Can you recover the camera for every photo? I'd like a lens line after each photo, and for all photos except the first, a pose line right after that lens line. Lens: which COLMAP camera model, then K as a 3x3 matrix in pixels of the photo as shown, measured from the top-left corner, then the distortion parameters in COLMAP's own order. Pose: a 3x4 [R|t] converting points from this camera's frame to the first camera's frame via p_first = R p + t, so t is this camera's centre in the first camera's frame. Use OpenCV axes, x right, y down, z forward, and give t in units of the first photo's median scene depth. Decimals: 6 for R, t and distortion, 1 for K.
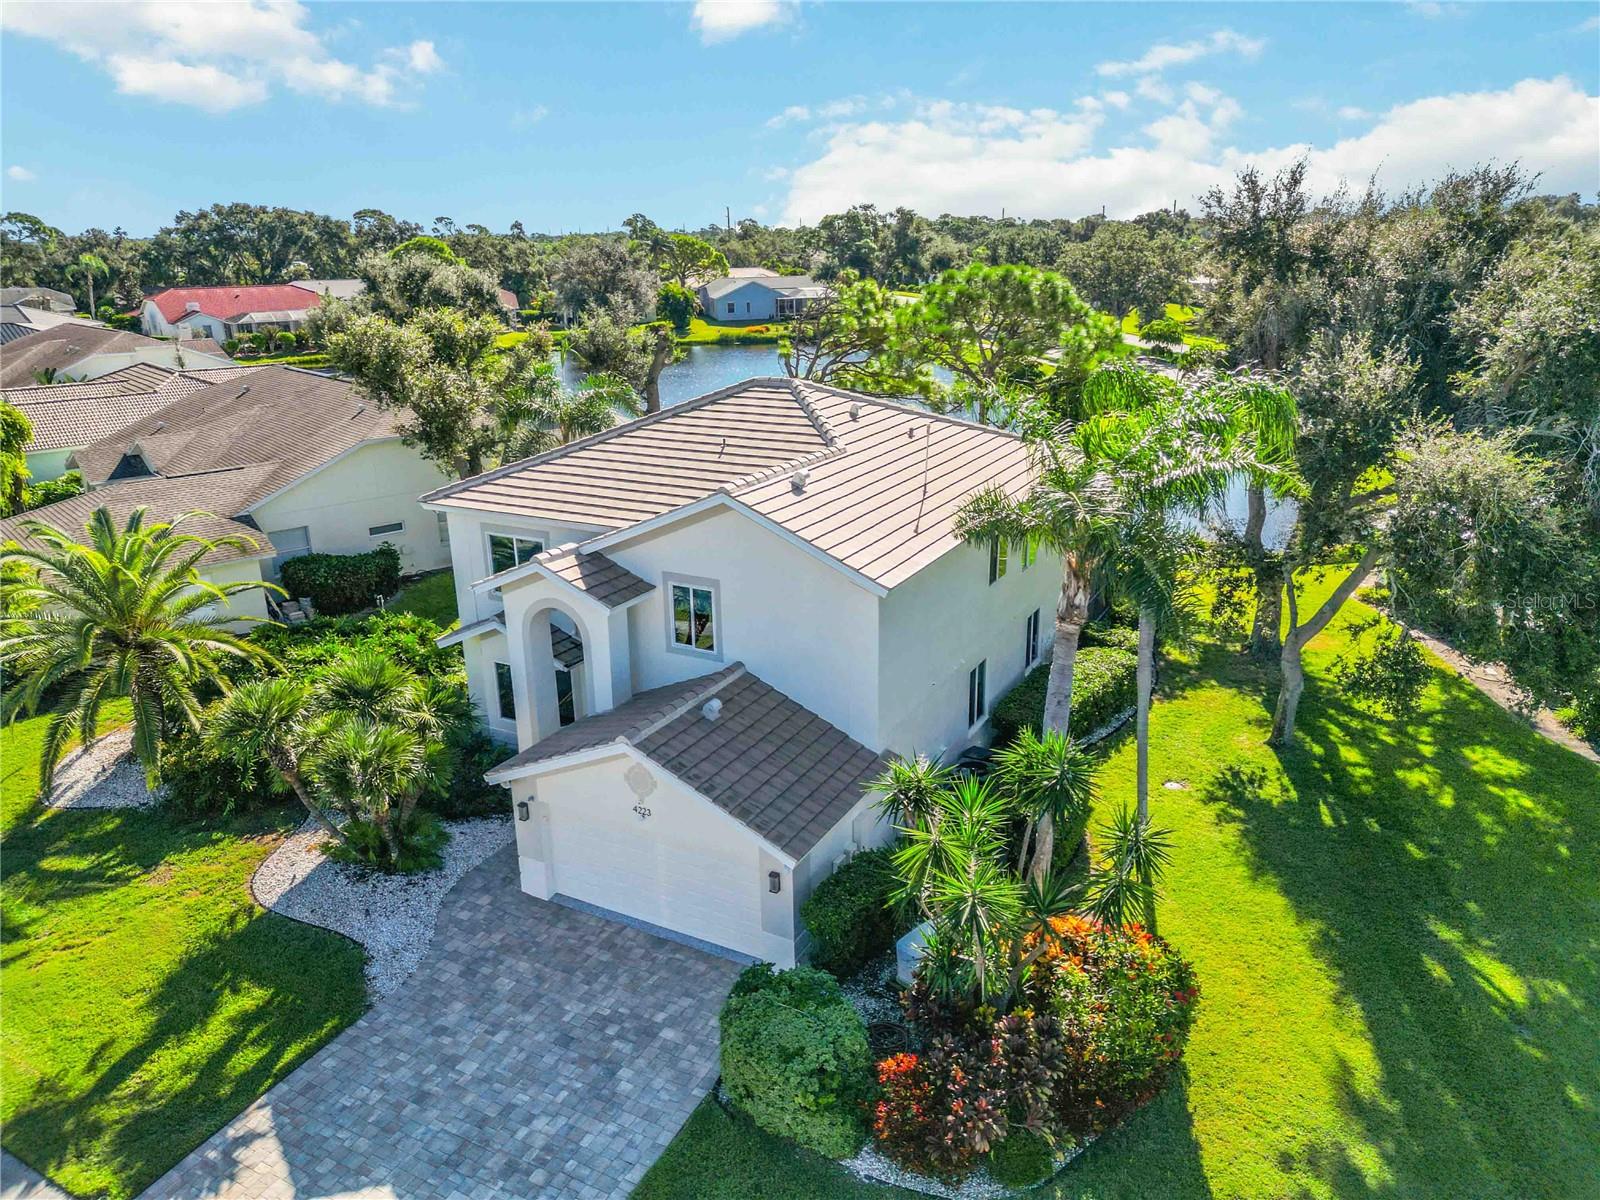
lens RADIAL K [[1116.0, 0, 800.9], [0, 1116.0, 596.8], [0, 0, 1]] dist [0.054272, -0.043716]
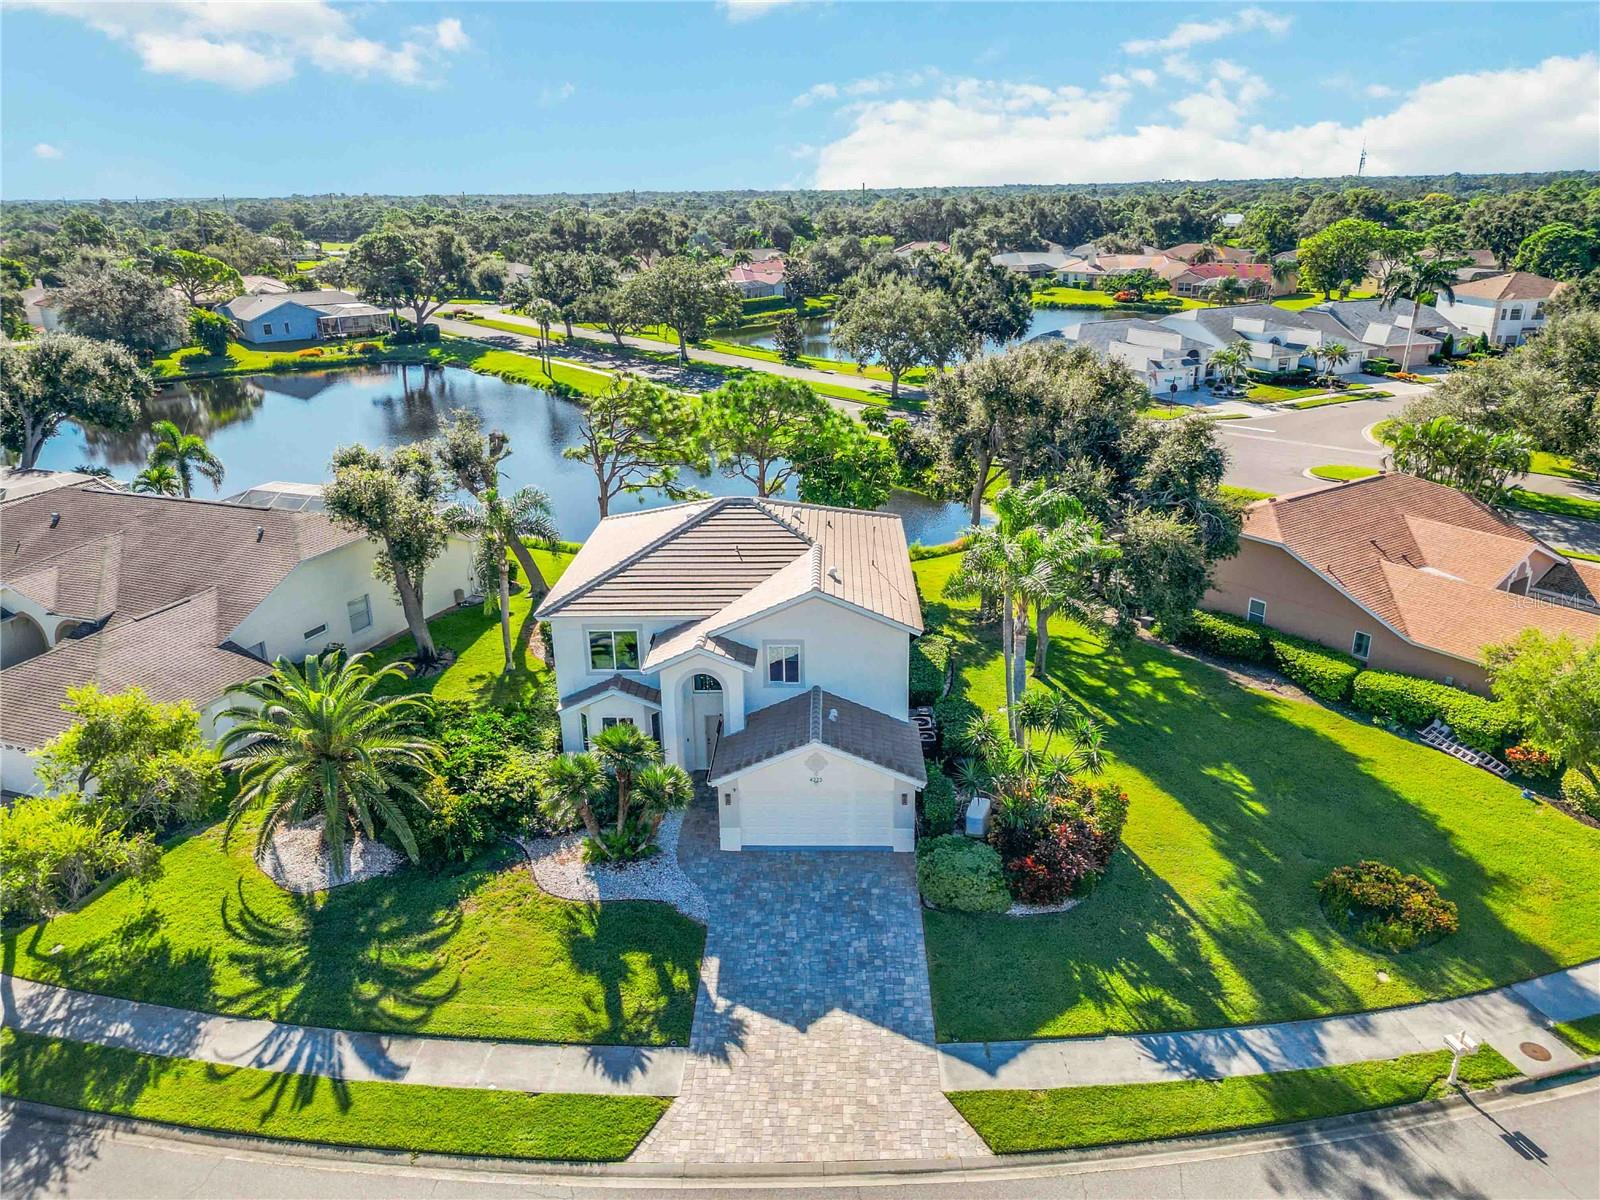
lens RADIAL K [[1116.0, 0, 795.9], [0, 1116.0, 596.2], [0, 0, 1]] dist [0.054272, -0.043716]
pose [[0.892995, -0.150603, 0.424121, -0.755522], [0.140005, 0.988552, 0.056247, -0.169223], [-0.427736, 0.009151, 0.903857, -0.487911]]
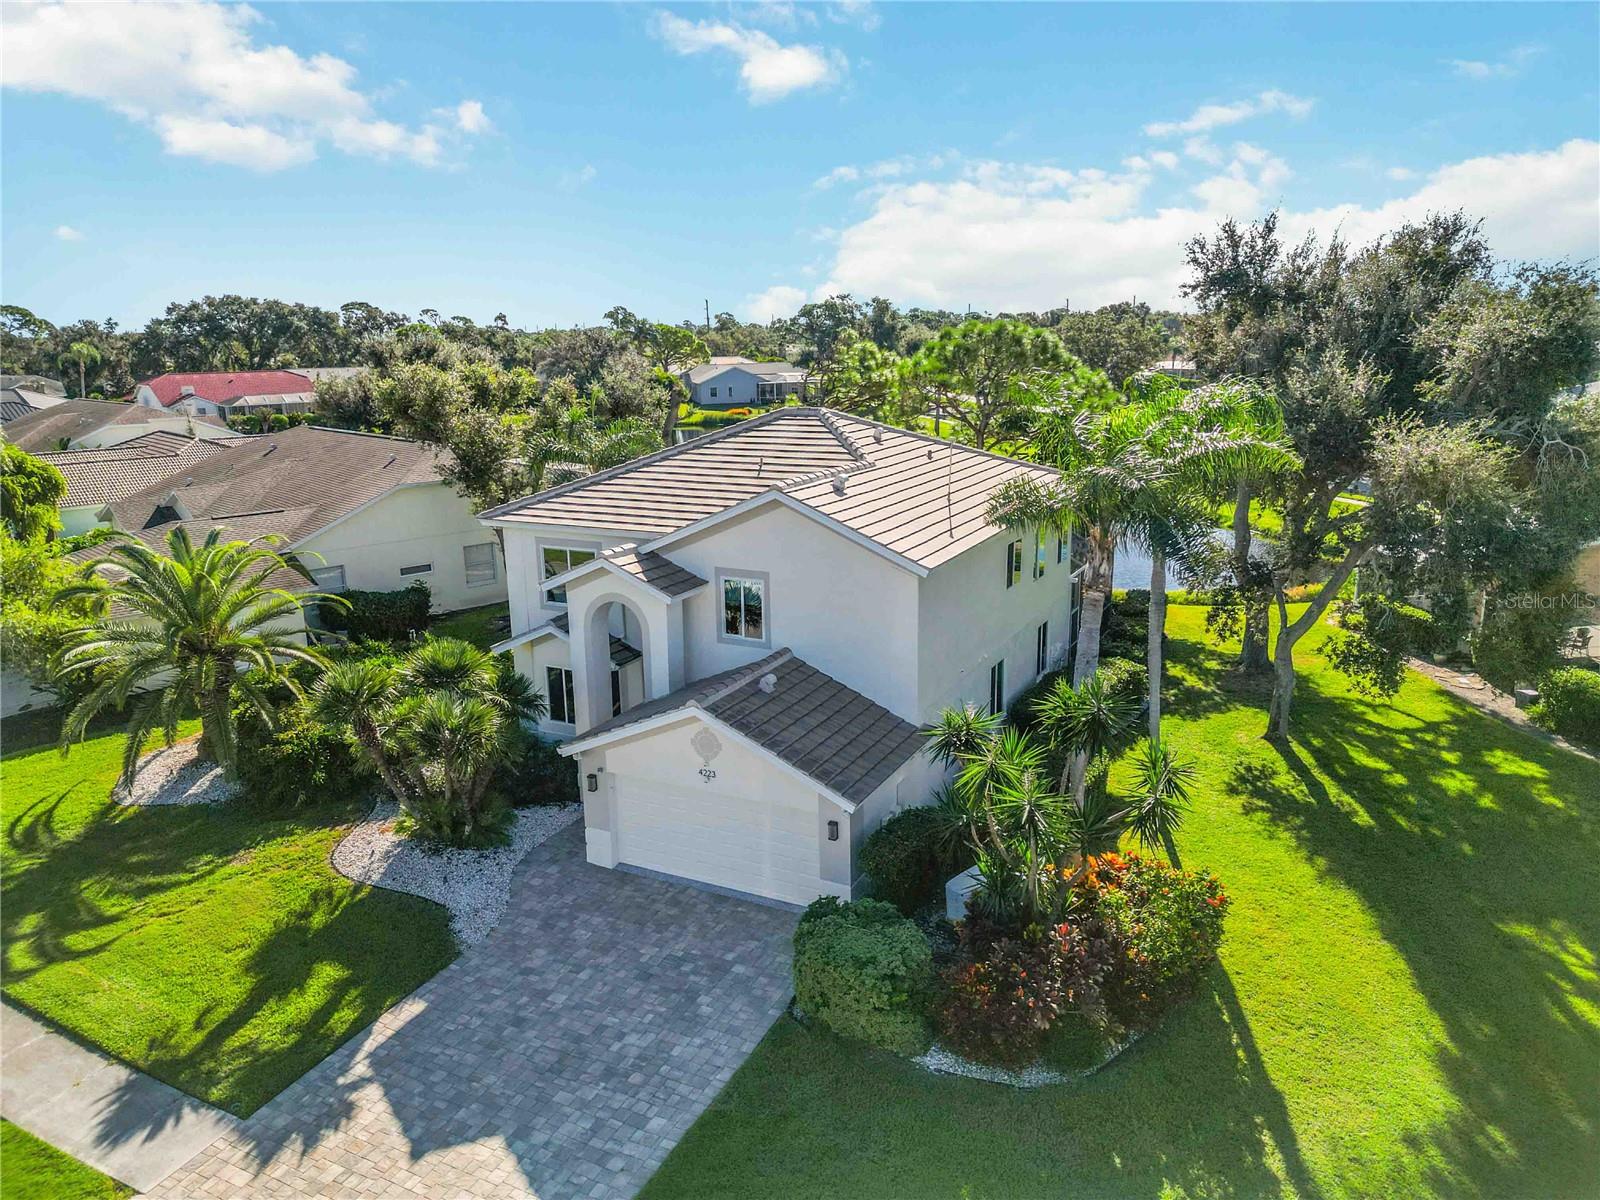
lens RADIAL K [[1116.0, 0, 799.1], [0, 1116.0, 596.9], [0, 0, 1]] dist [0.054272, -0.043716]
pose [[0.999698, -0.006924, 0.023589, -0.067106], [0.008787, 0.996772, -0.079799, 0.093906], [-0.022960, 0.079982, 0.996532, -0.090344]]
